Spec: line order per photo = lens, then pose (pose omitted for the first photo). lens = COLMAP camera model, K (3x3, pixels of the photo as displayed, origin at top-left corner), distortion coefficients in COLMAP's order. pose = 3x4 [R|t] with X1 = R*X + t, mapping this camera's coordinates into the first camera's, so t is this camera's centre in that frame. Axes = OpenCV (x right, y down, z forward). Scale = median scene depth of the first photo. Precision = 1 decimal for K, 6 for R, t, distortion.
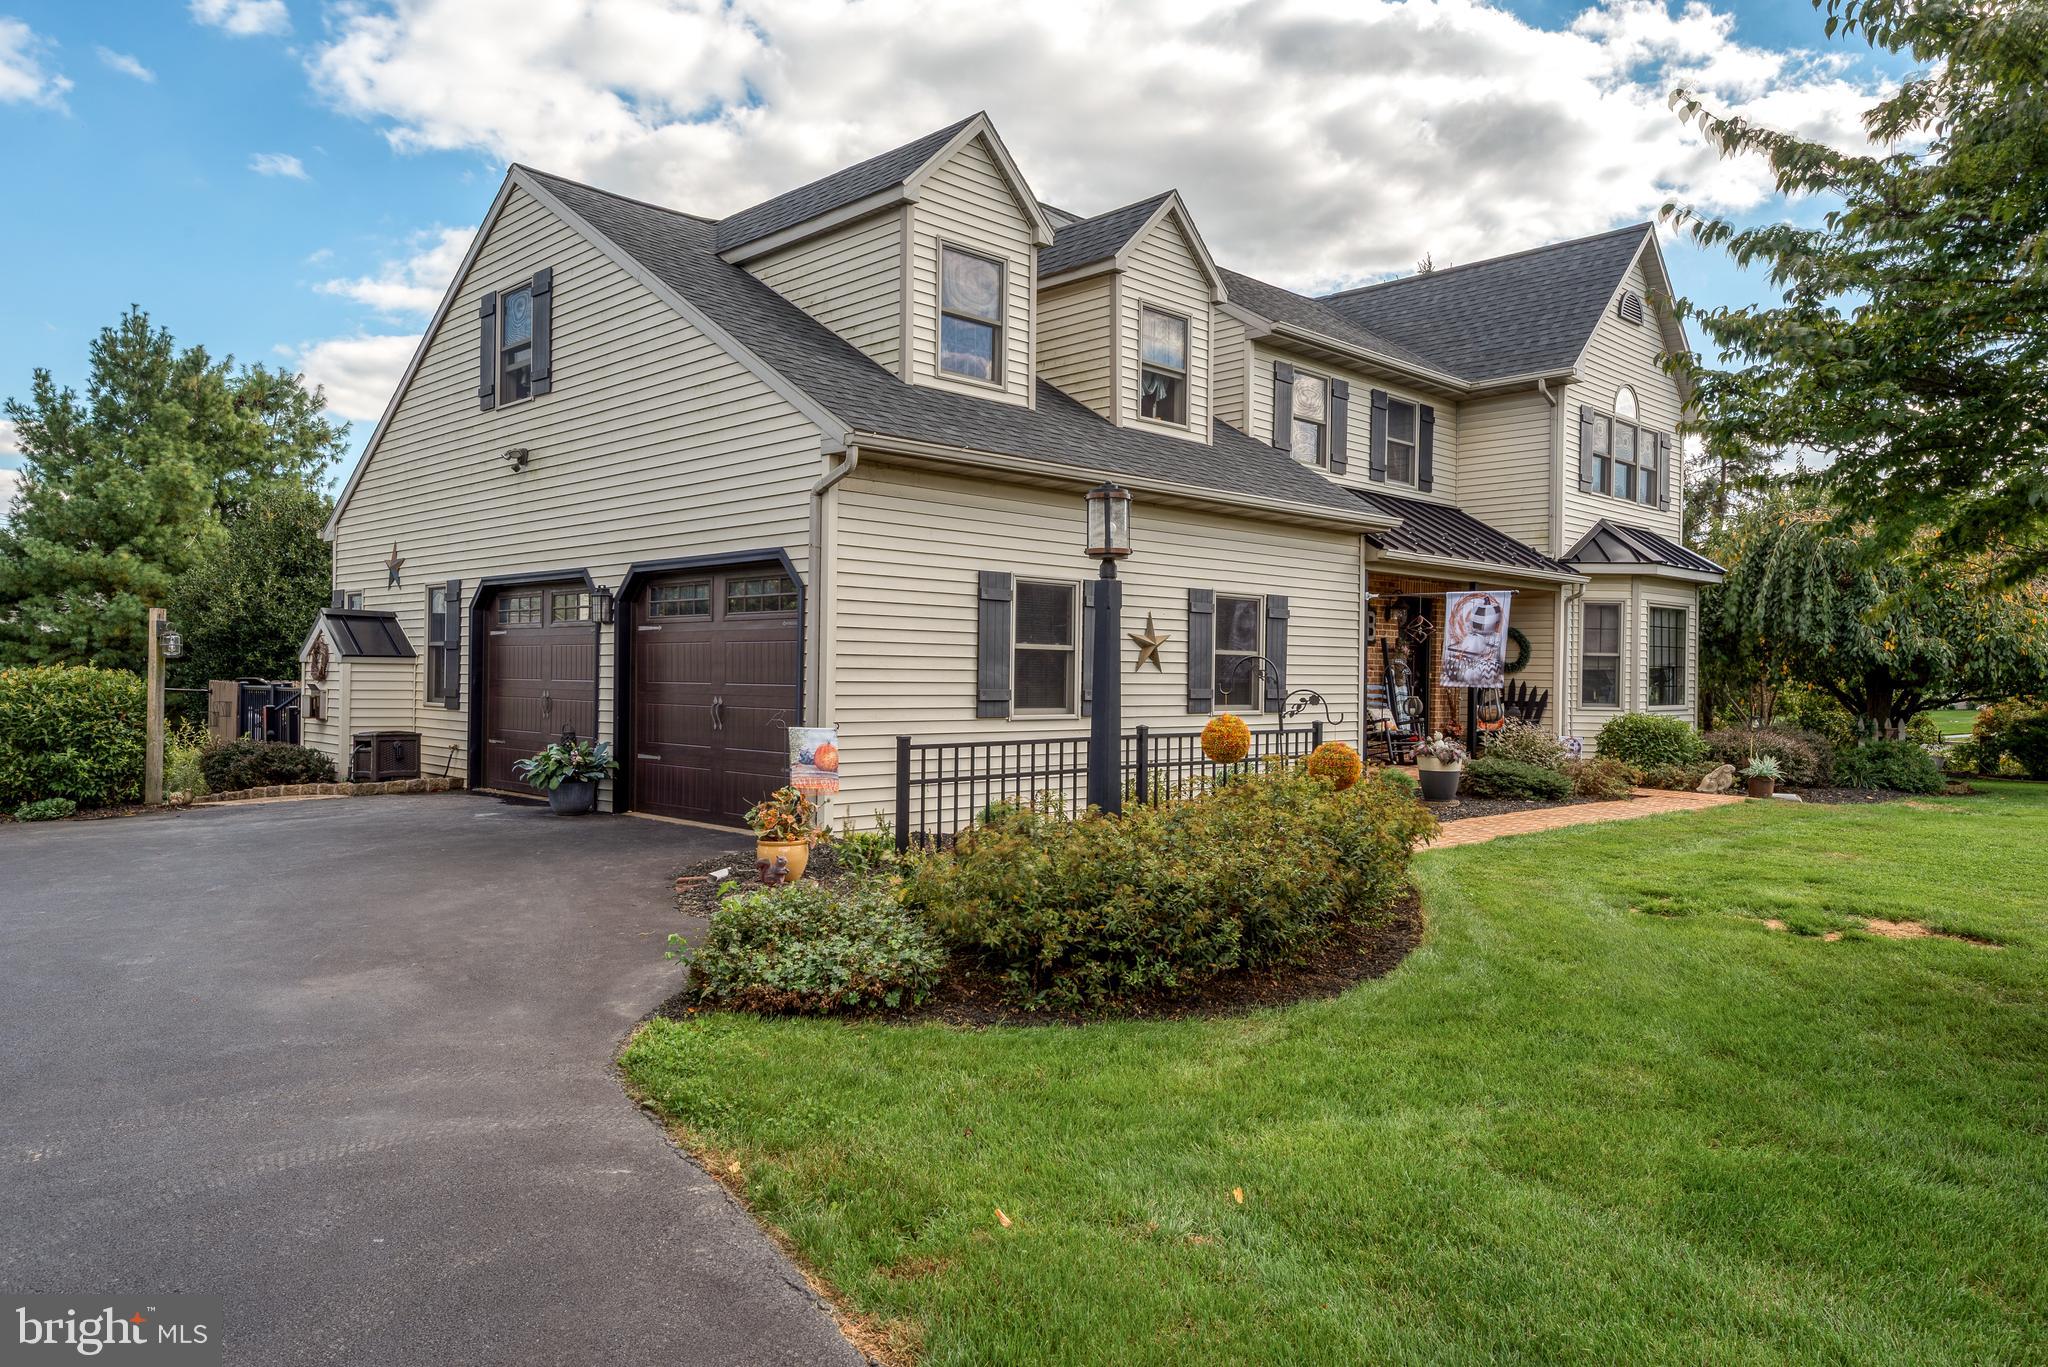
lens RADIAL K [[1359.1, 0, 1021.2], [0, 1359.1, 681.4], [0, 0, 1]] dist [0.001485, 0.000015]
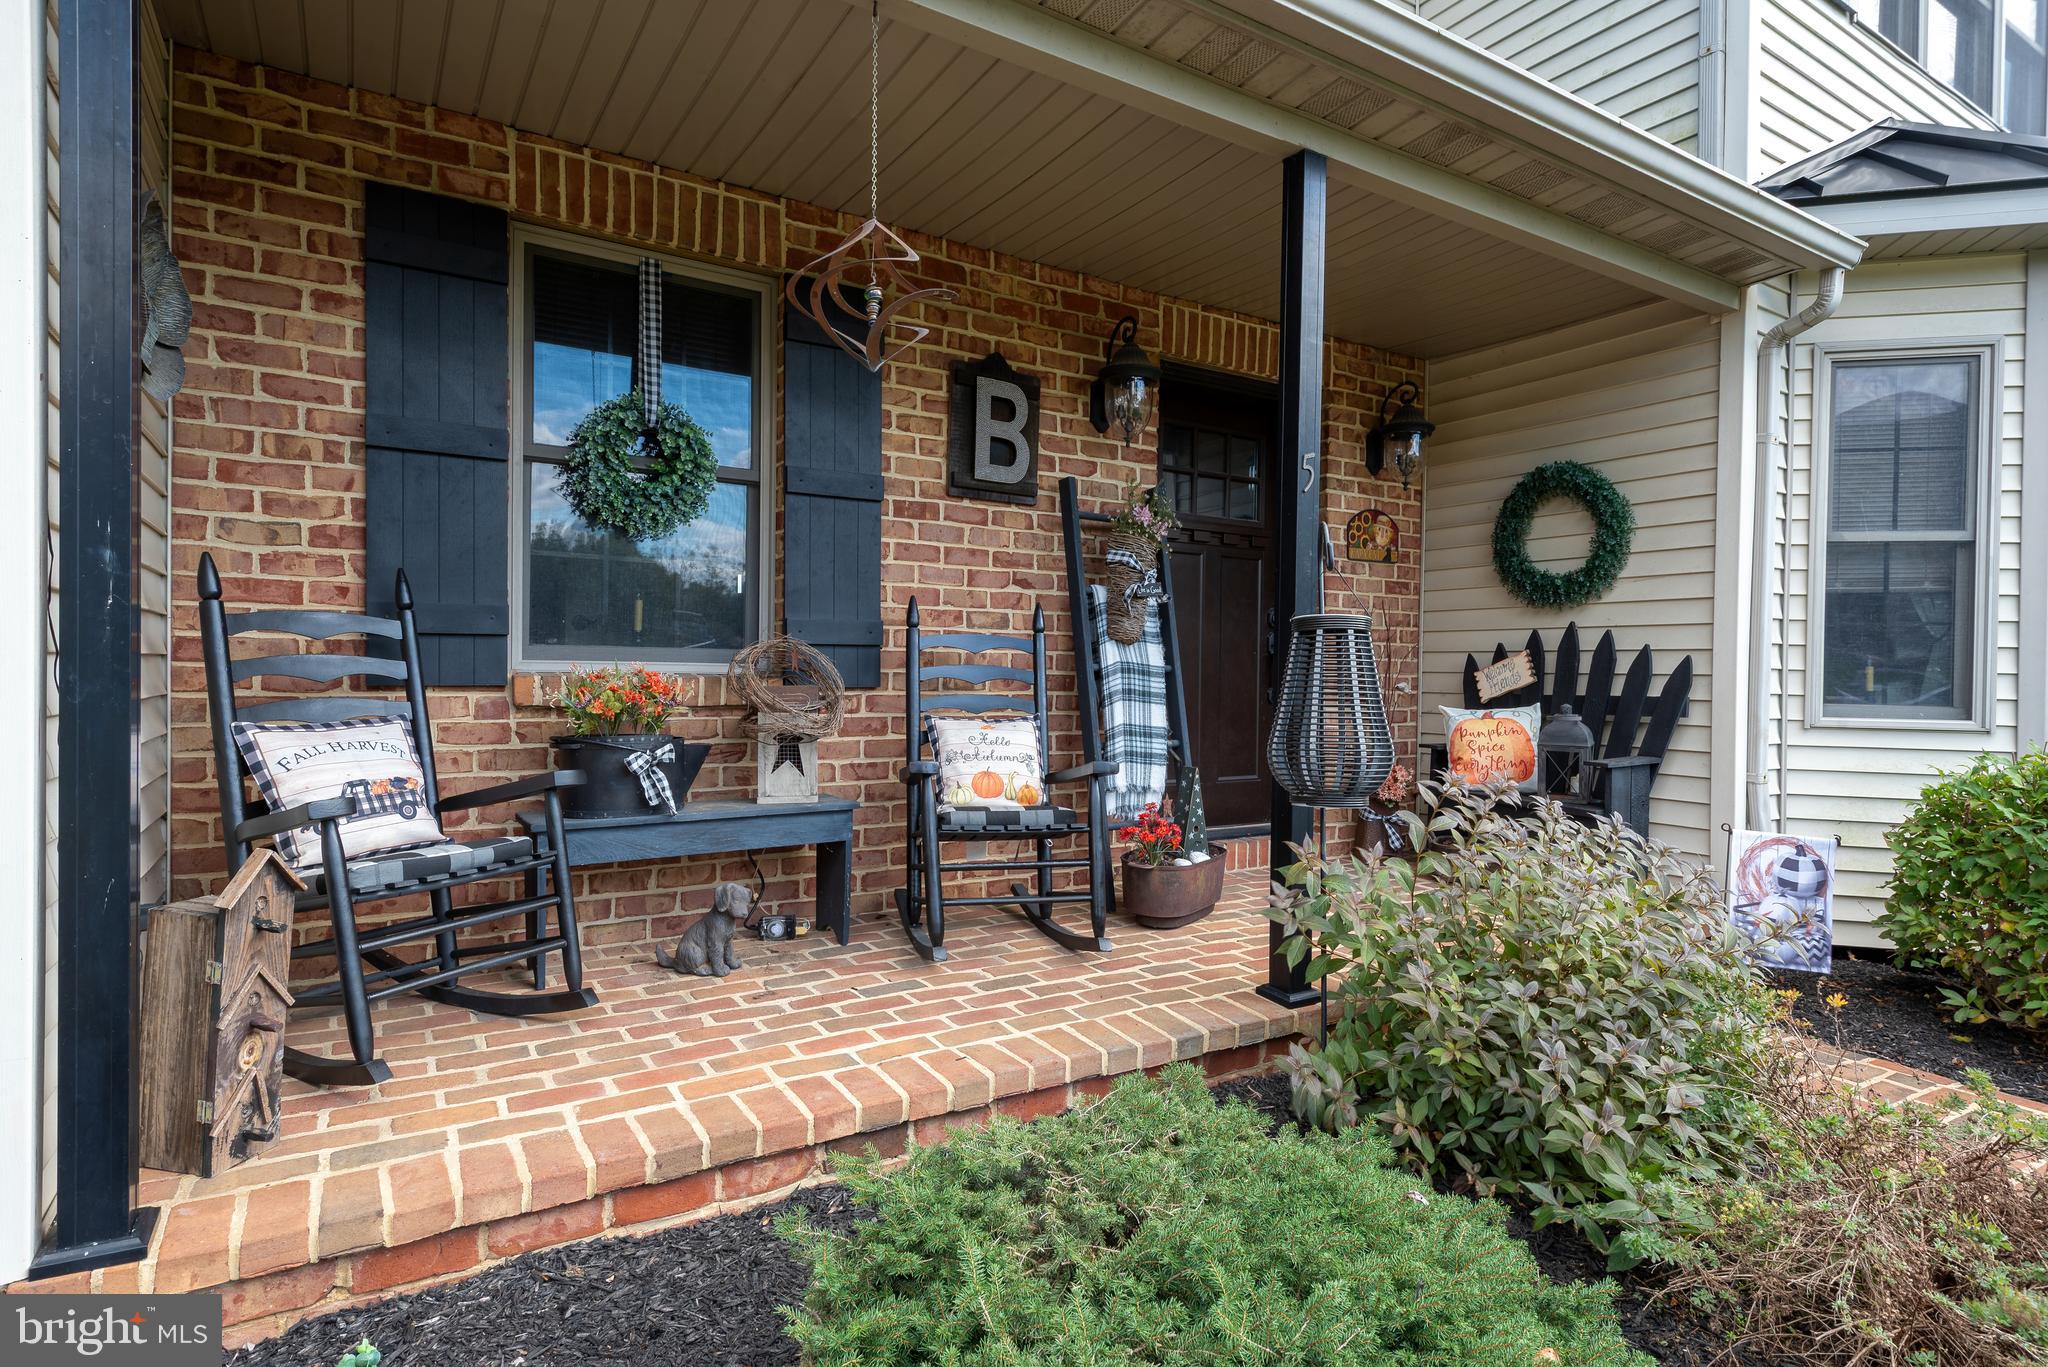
lens RADIAL K [[1041.5, 0, 1030.4], [0, 1041.5, 678.4], [0, 0, 1]] dist [-0.003750, -0.003401]
pose [[0.975100, 0.001725, -0.221759, 0.298137], [-0.000336, 0.999980, 0.006301, 0.009306], [0.221766, -0.006070, 0.975081, 0.750549]]
